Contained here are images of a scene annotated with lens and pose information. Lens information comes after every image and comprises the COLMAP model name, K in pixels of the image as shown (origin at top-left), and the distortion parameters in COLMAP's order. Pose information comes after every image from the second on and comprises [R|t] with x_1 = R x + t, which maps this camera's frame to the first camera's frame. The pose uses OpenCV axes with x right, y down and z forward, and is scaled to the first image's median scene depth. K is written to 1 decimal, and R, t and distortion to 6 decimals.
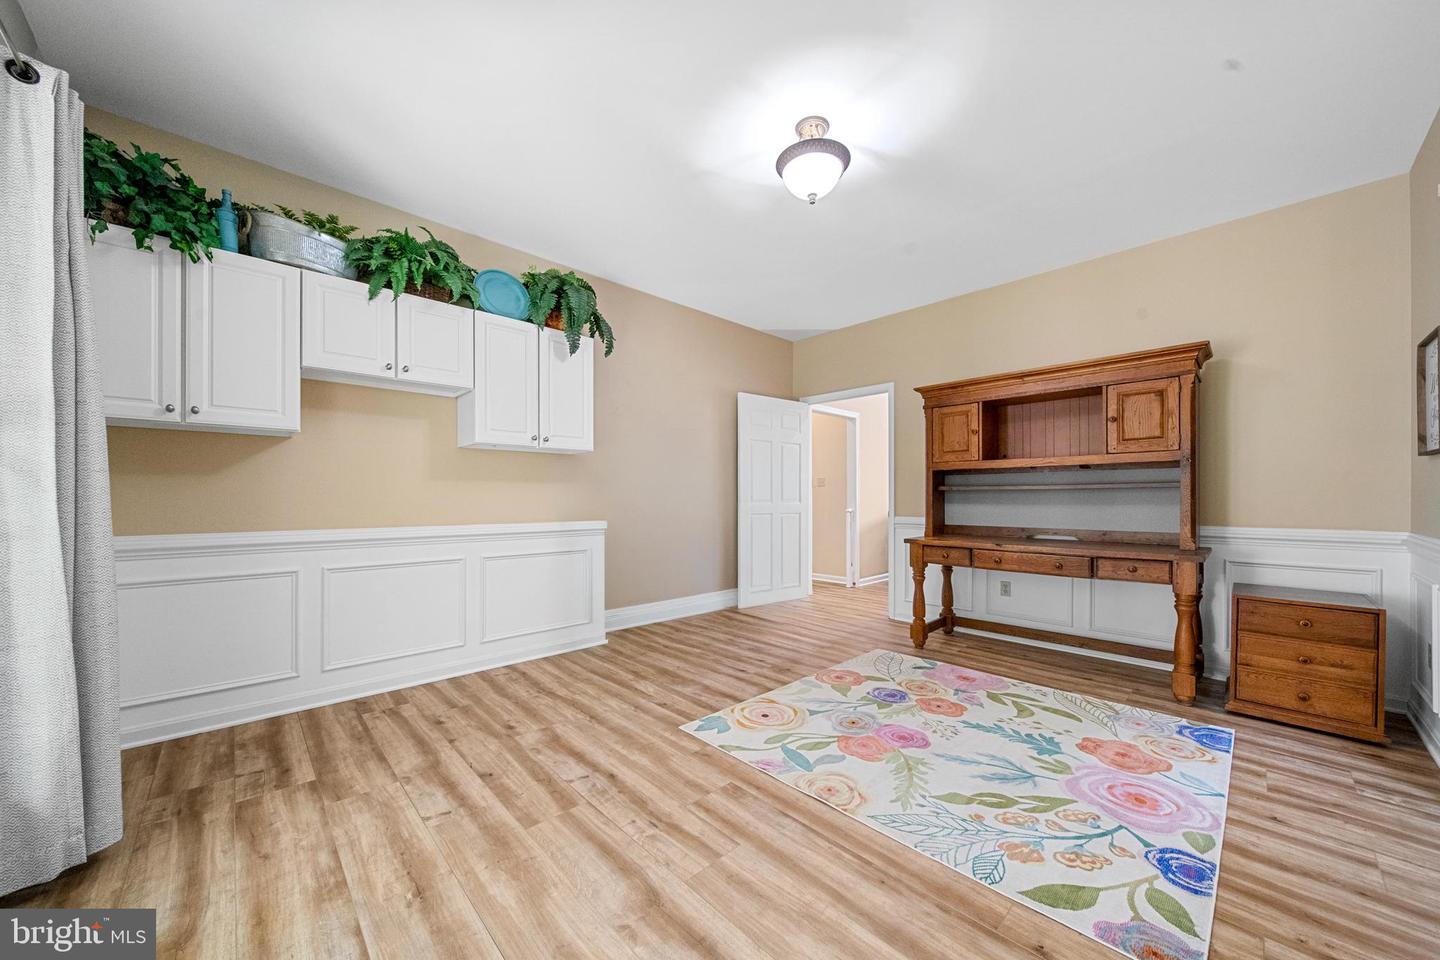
lens RADIAL K [[514.9, 0, 721.1], [0, 514.9, 500.3], [0, 0, 1]] dist [-0.000710, -0.000474]
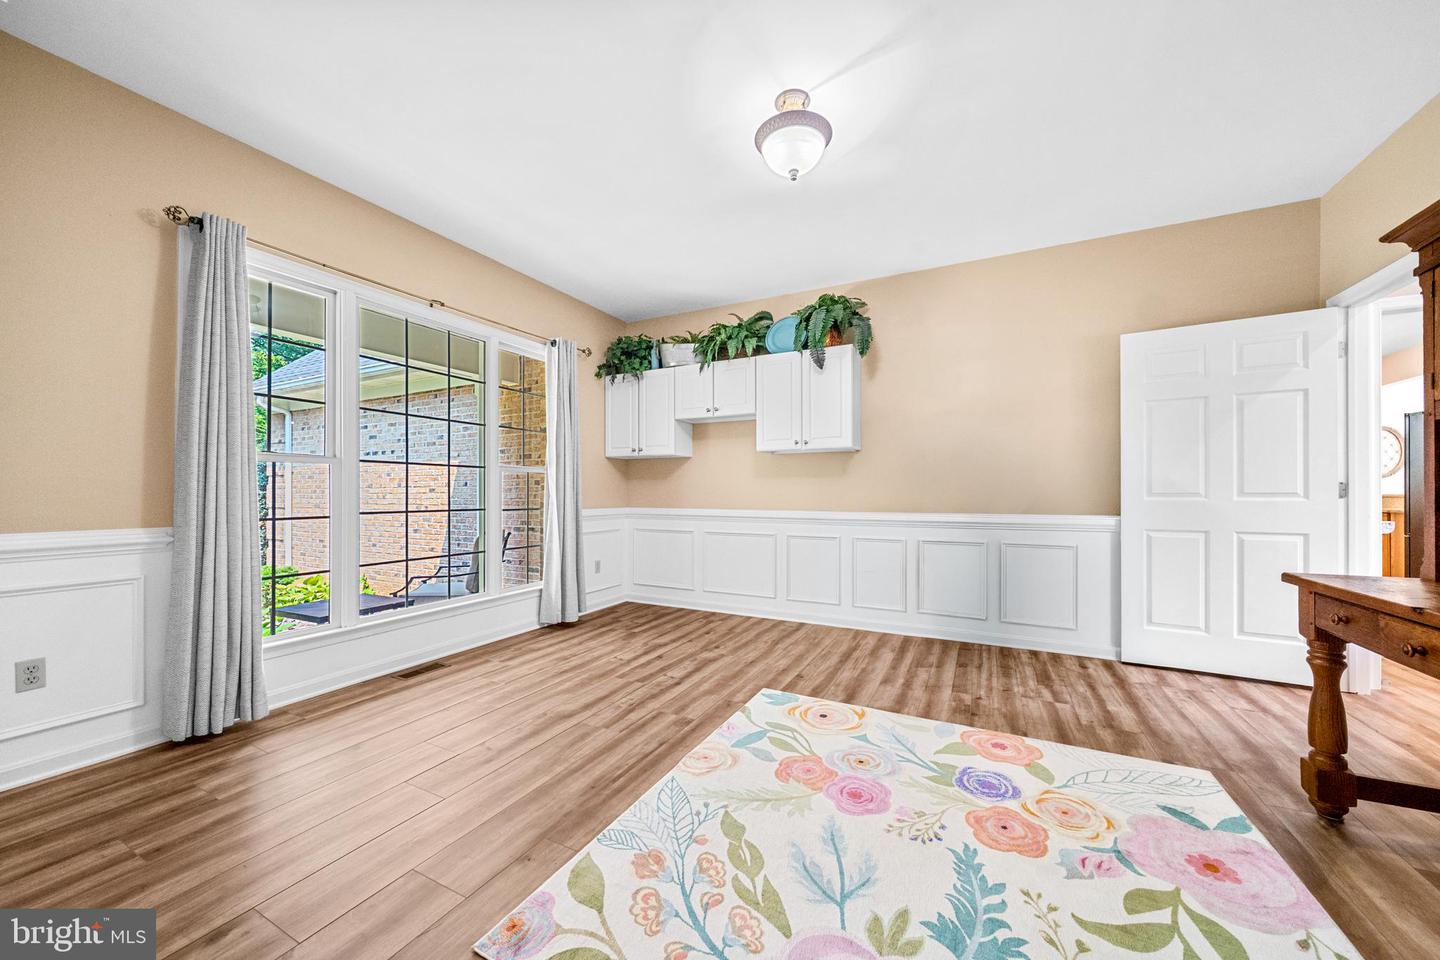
lens RADIAL K [[514.9, 0, 714.6], [0, 514.9, 493.8], [0, 0, 1]] dist [-0.000710, -0.000474]
pose [[0.327261, 0.001680, -0.944932, 0.974164], [-0.005423, 0.999985, -0.000100, 0.006359], [0.944918, 0.005157, 0.327266, 0.518739]]
